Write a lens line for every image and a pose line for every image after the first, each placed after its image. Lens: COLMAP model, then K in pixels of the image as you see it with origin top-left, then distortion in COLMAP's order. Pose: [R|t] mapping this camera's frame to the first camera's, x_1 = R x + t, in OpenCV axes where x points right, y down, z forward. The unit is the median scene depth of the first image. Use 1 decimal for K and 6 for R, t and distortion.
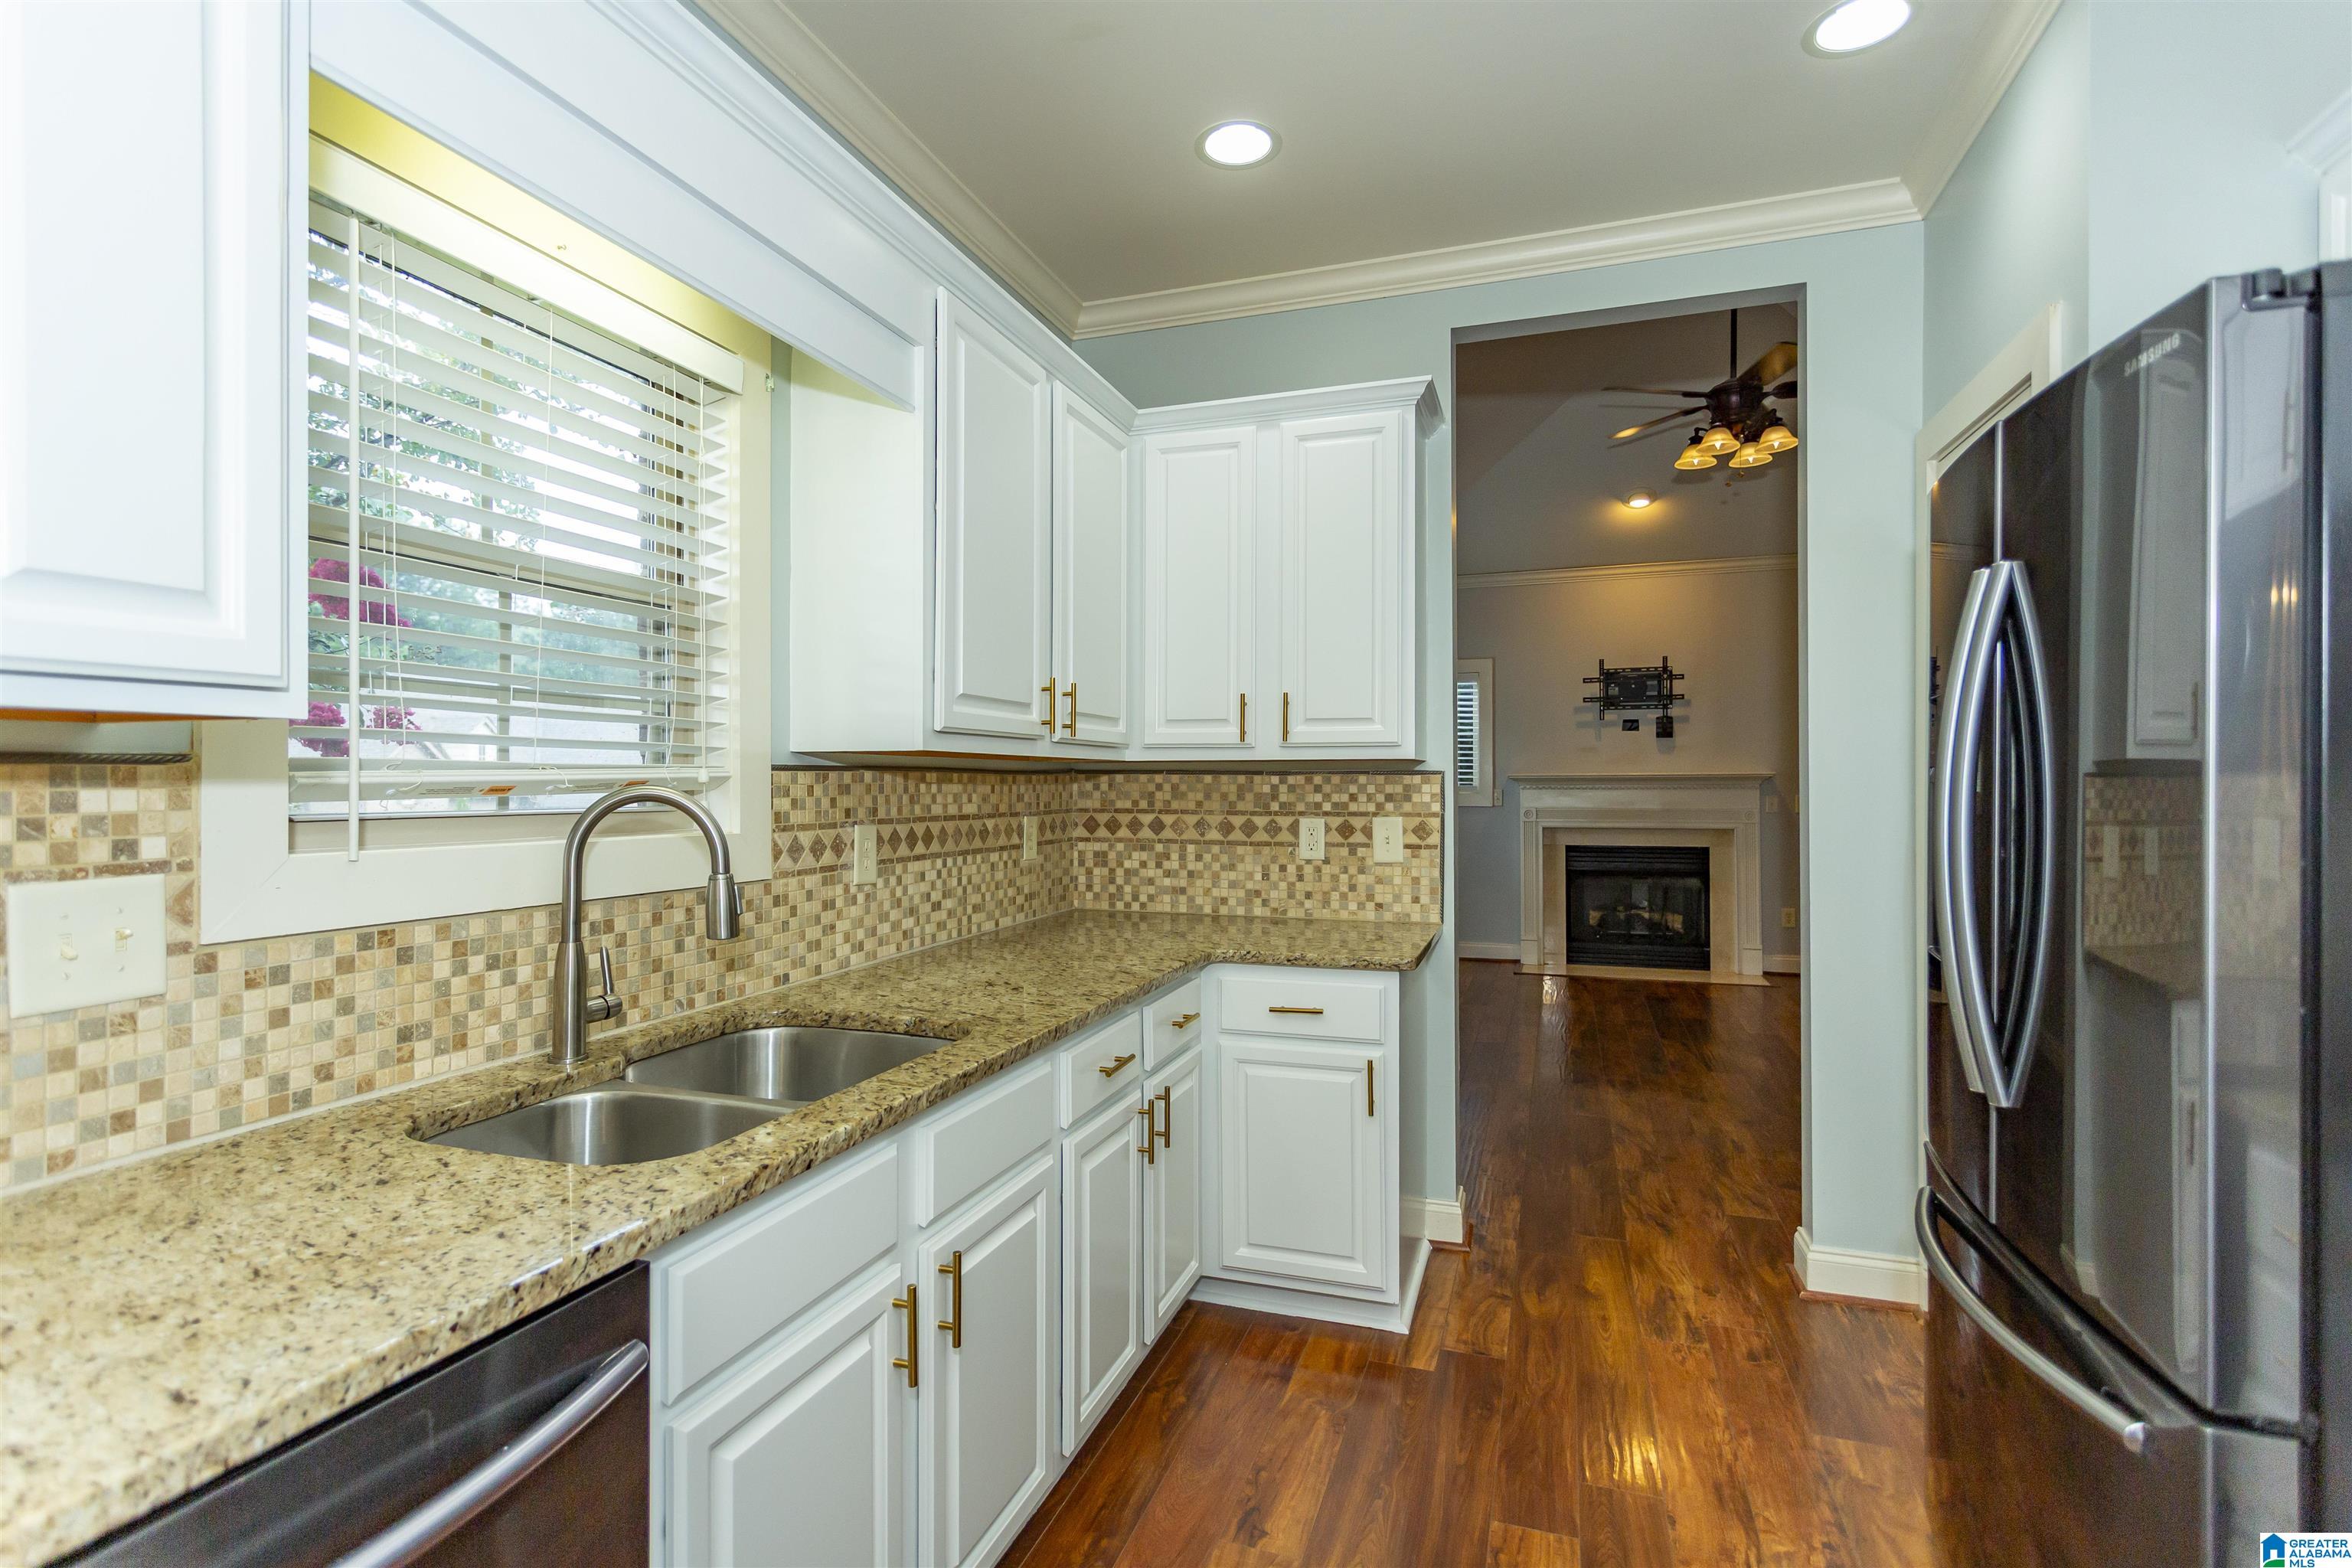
lens RADIAL K [[1127.5, 0, 1163.9], [0, 1127.5, 778.0], [0, 0, 1]] dist [0.003684, 0.001491]
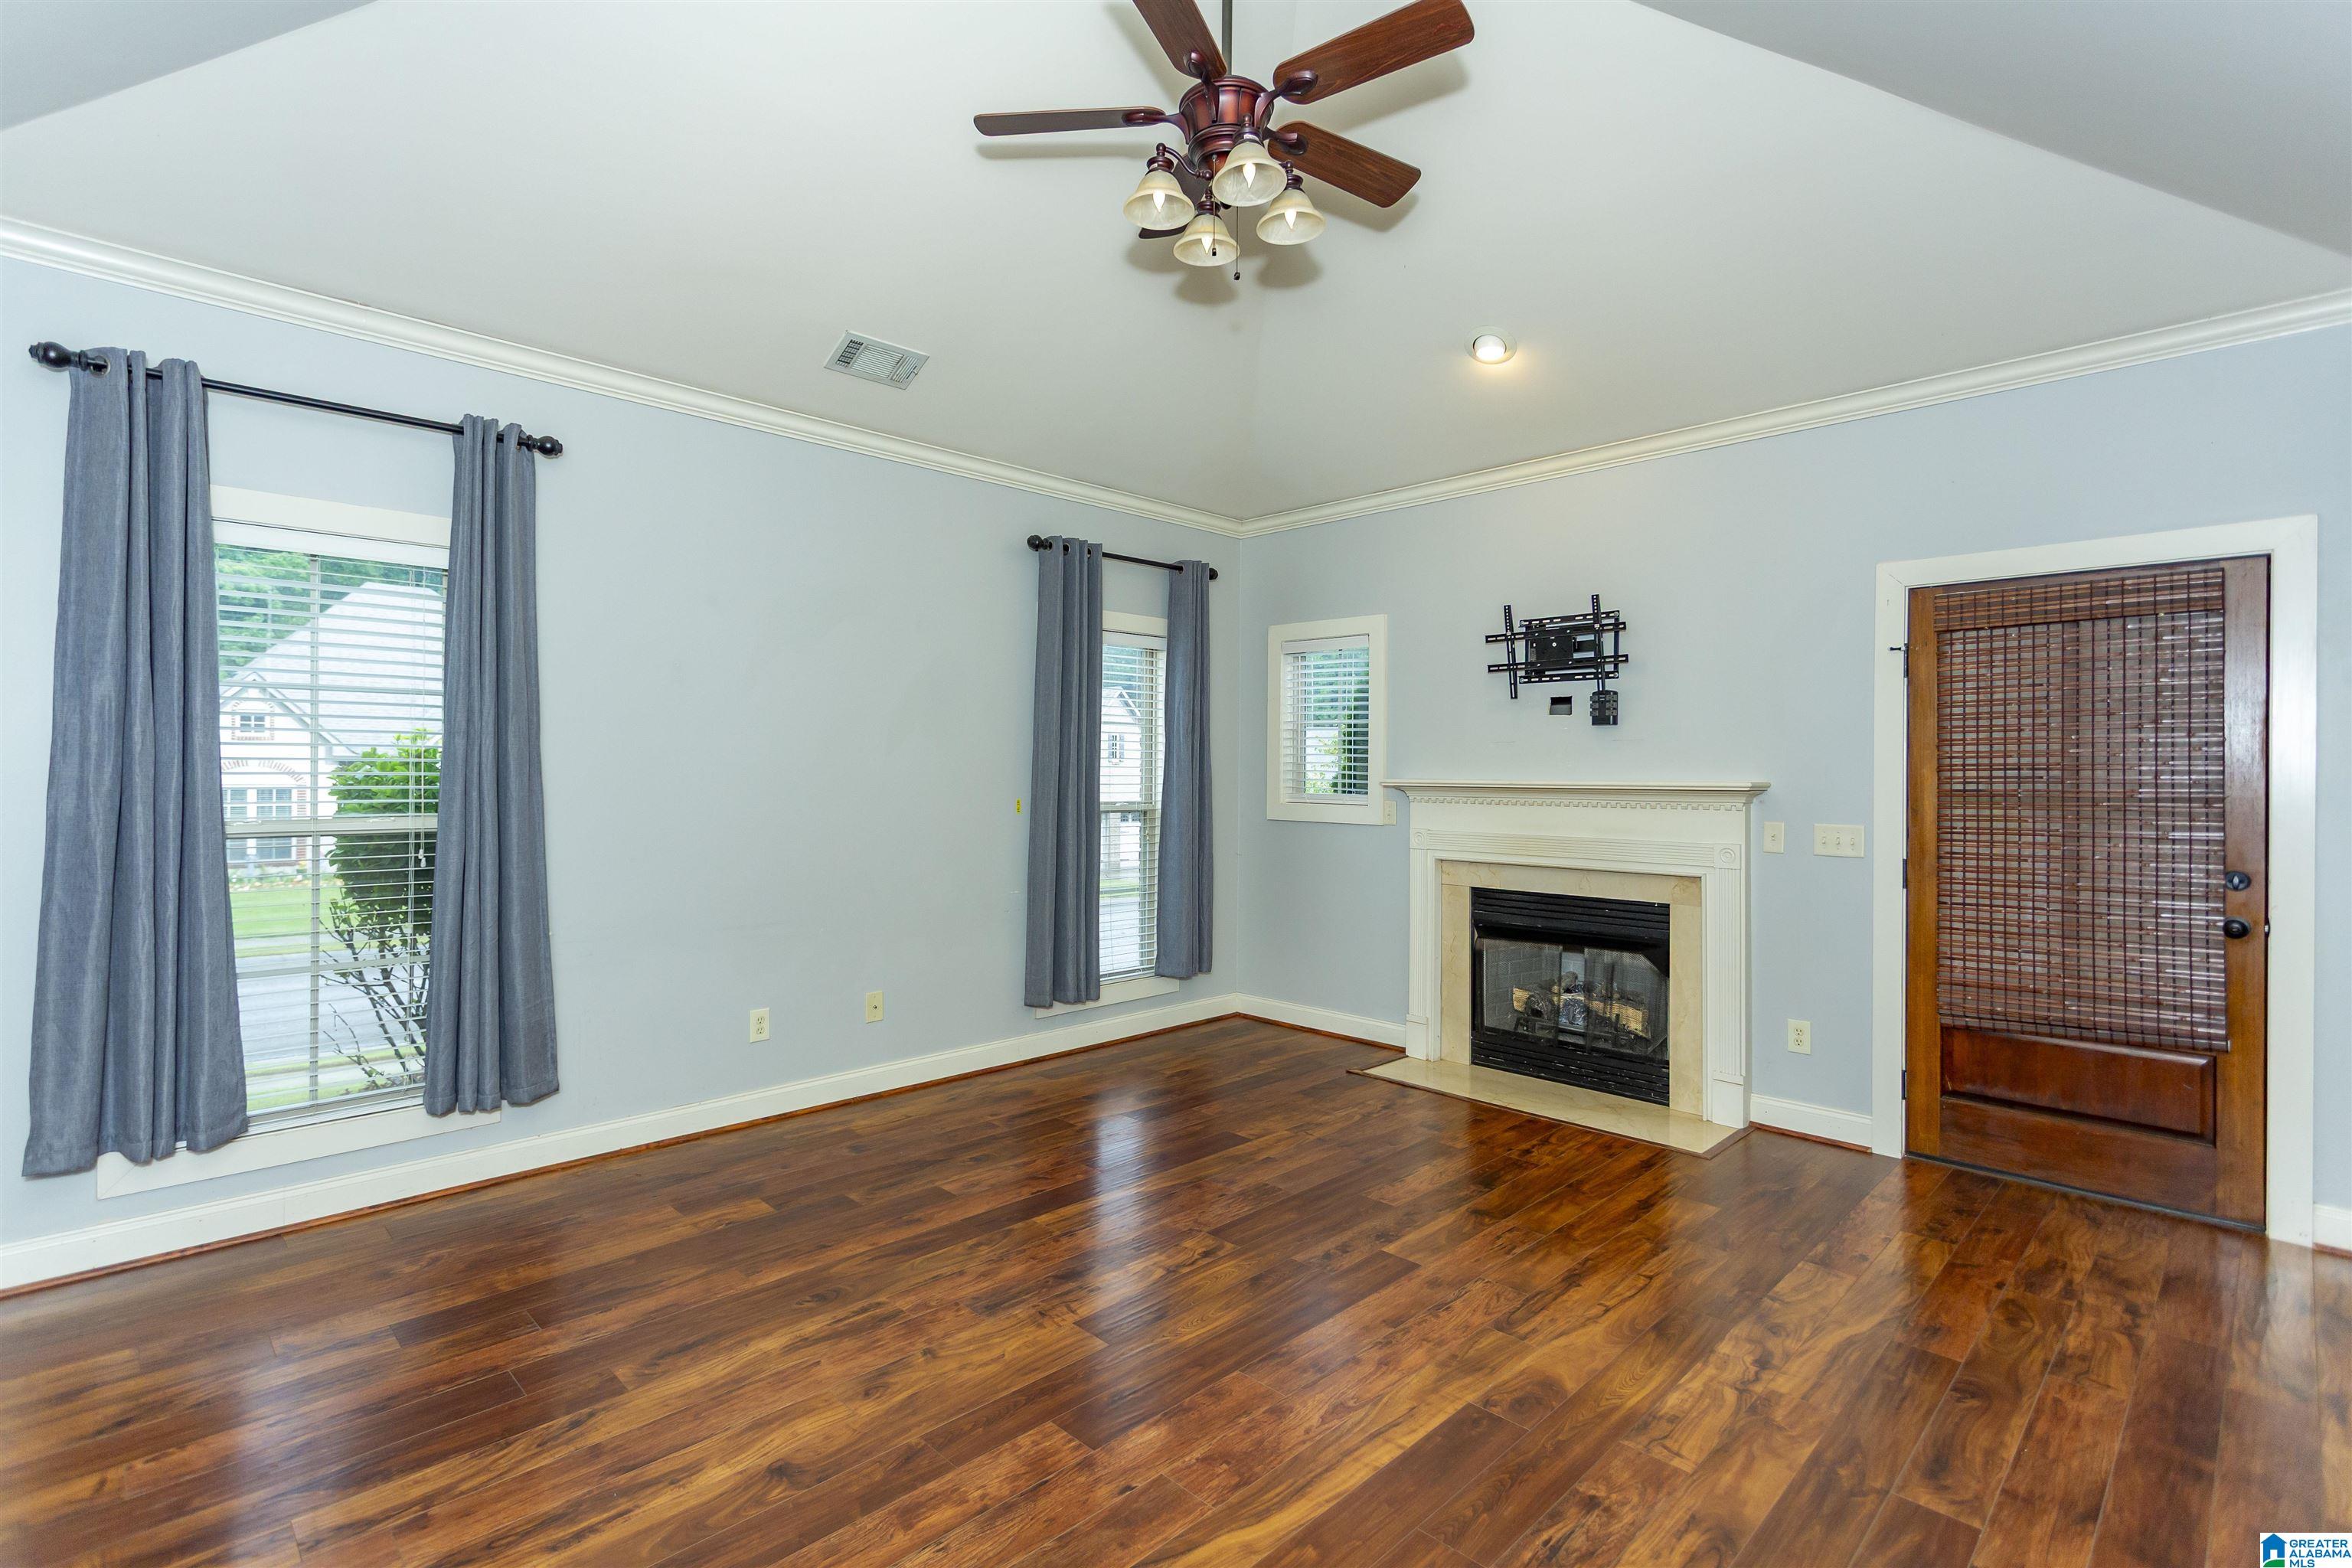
lens RADIAL K [[1118.2, 0, 1174.9], [0, 1118.2, 773.4], [0, 0, 1]] dist [0.000366, 0.001083]
pose [[0.905007, 0.008026, -0.425320, 1.197824], [-0.006084, 0.999964, 0.005924, -0.026666], [0.425353, -0.002773, 0.905023, 0.814749]]
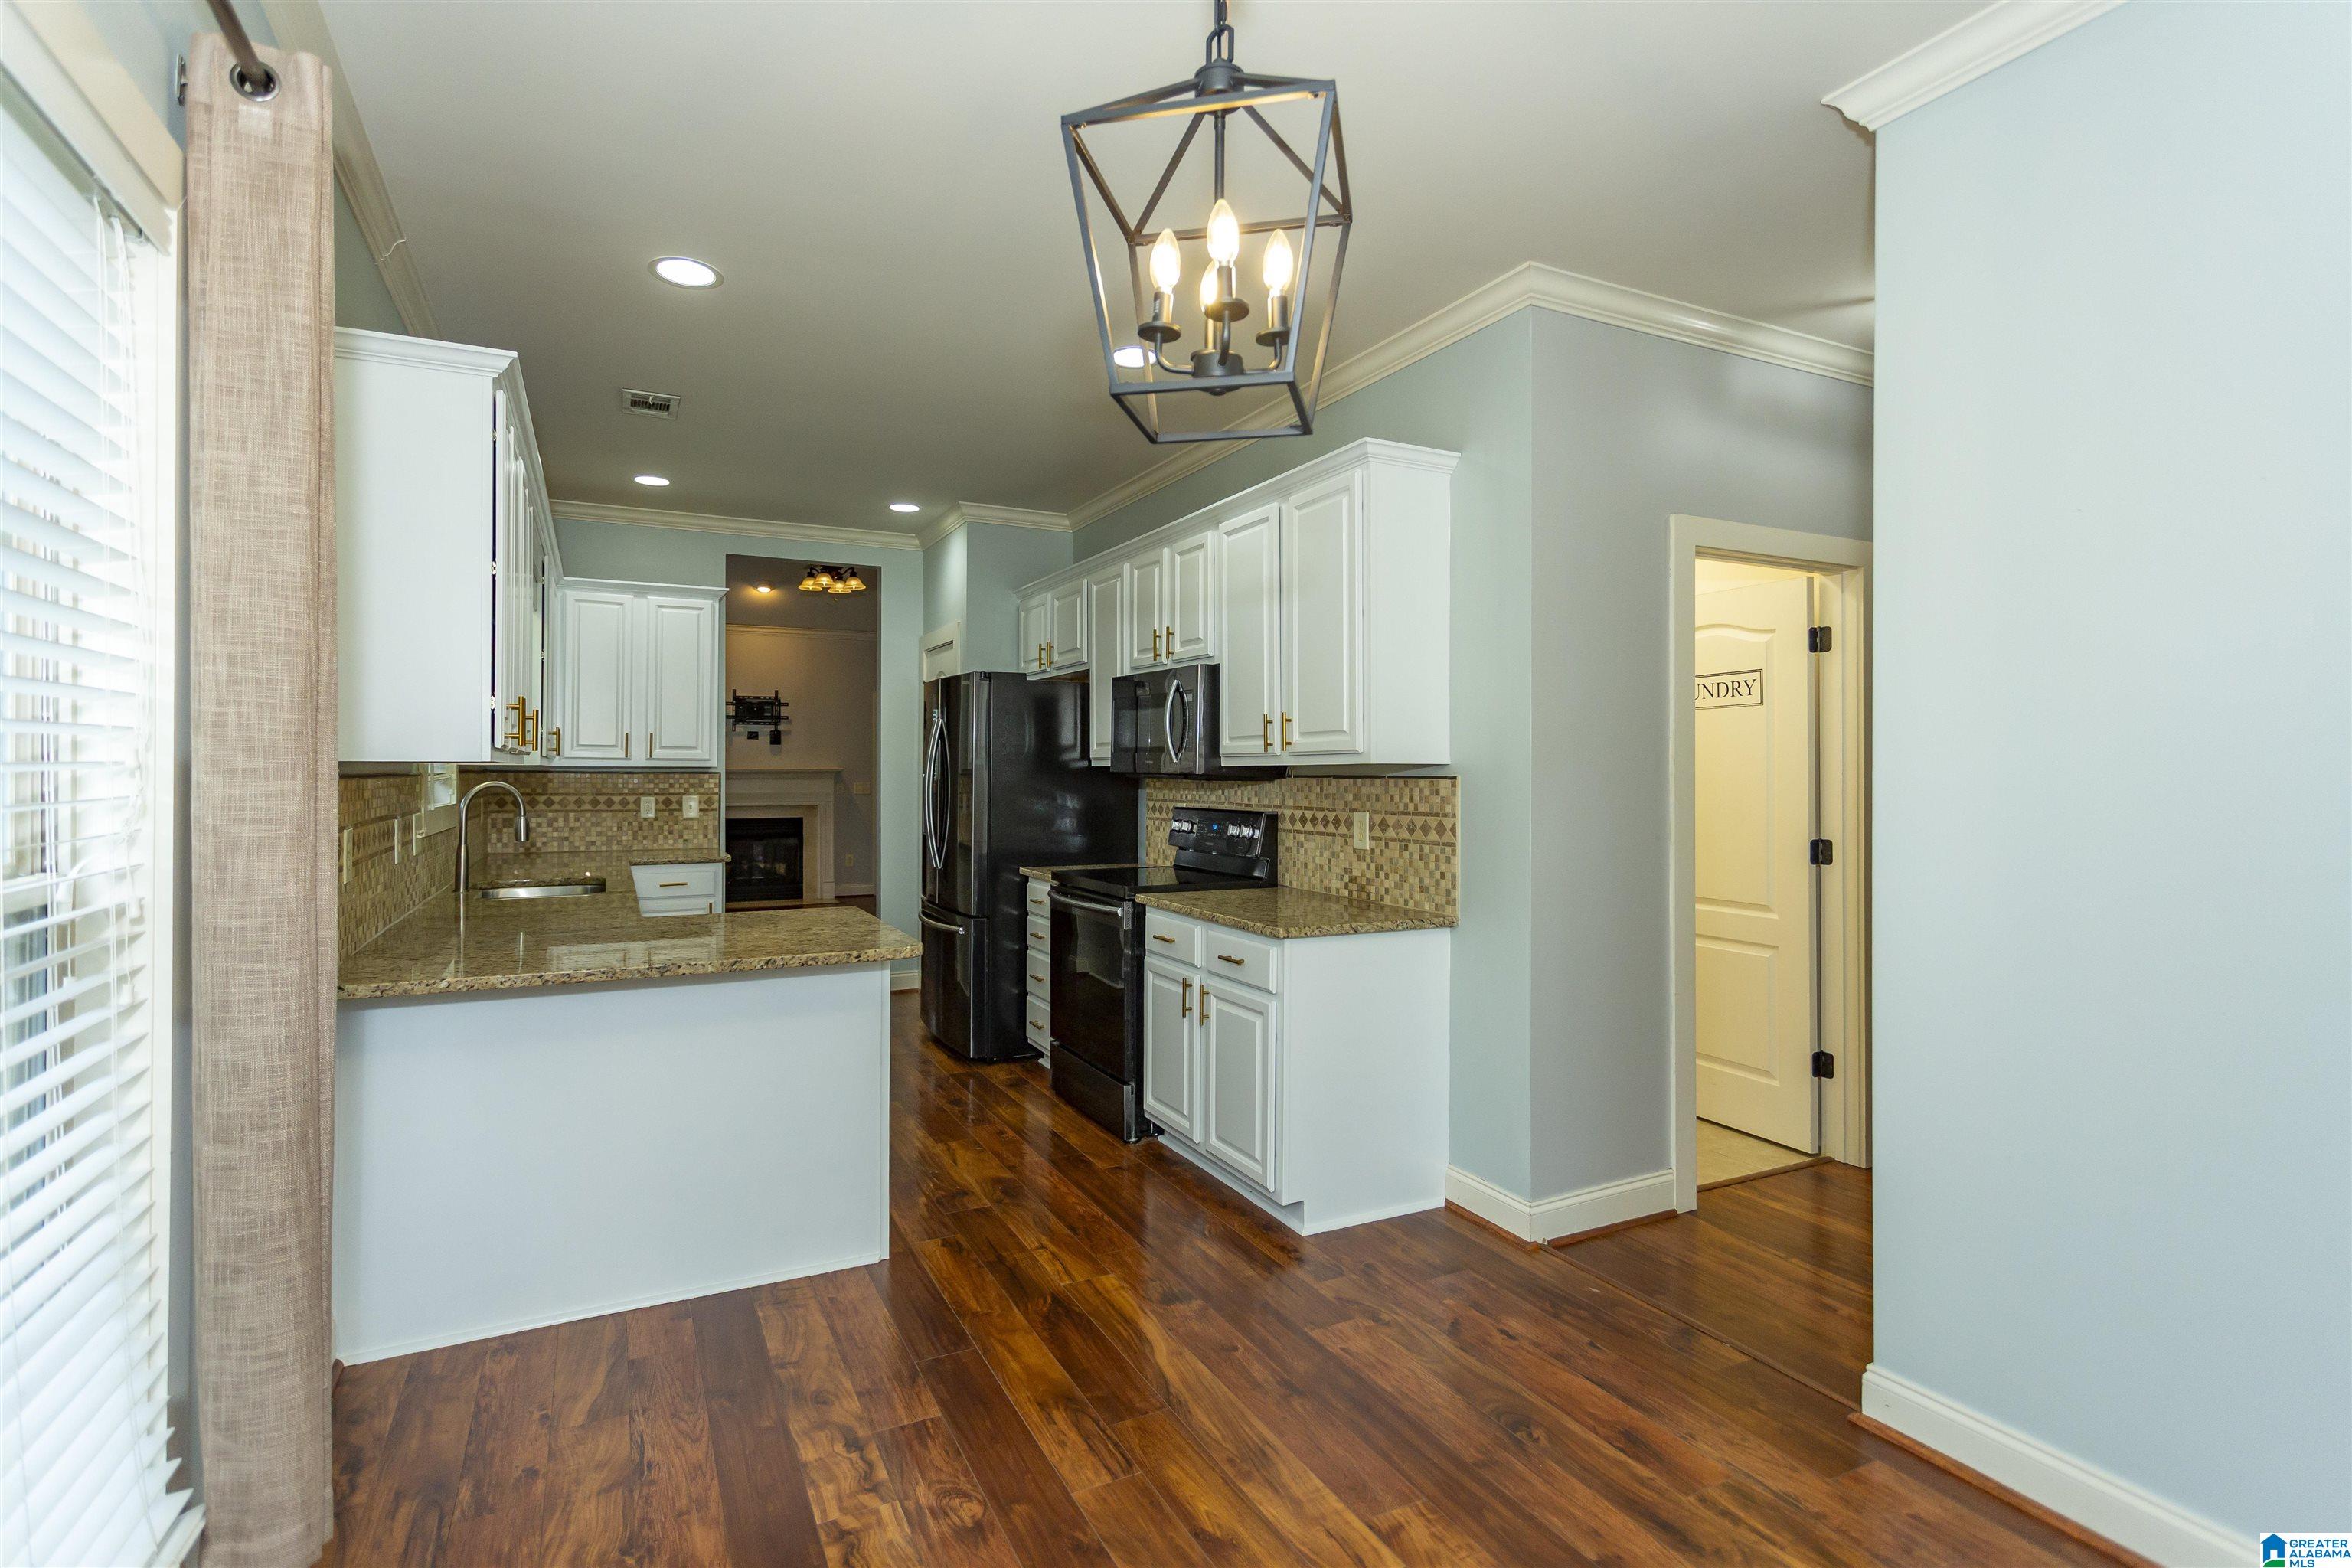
lens RADIAL K [[1120.1, 0, 1146.6], [0, 1120.1, 762.8], [0, 0, 1]] dist [0.005059, 0.000458]
pose [[0.704693, 0.007928, 0.709468, -0.626560], [-0.005536, 0.999969, -0.005675, -0.015056], [-0.709490, 0.000072, 0.704715, -0.936921]]
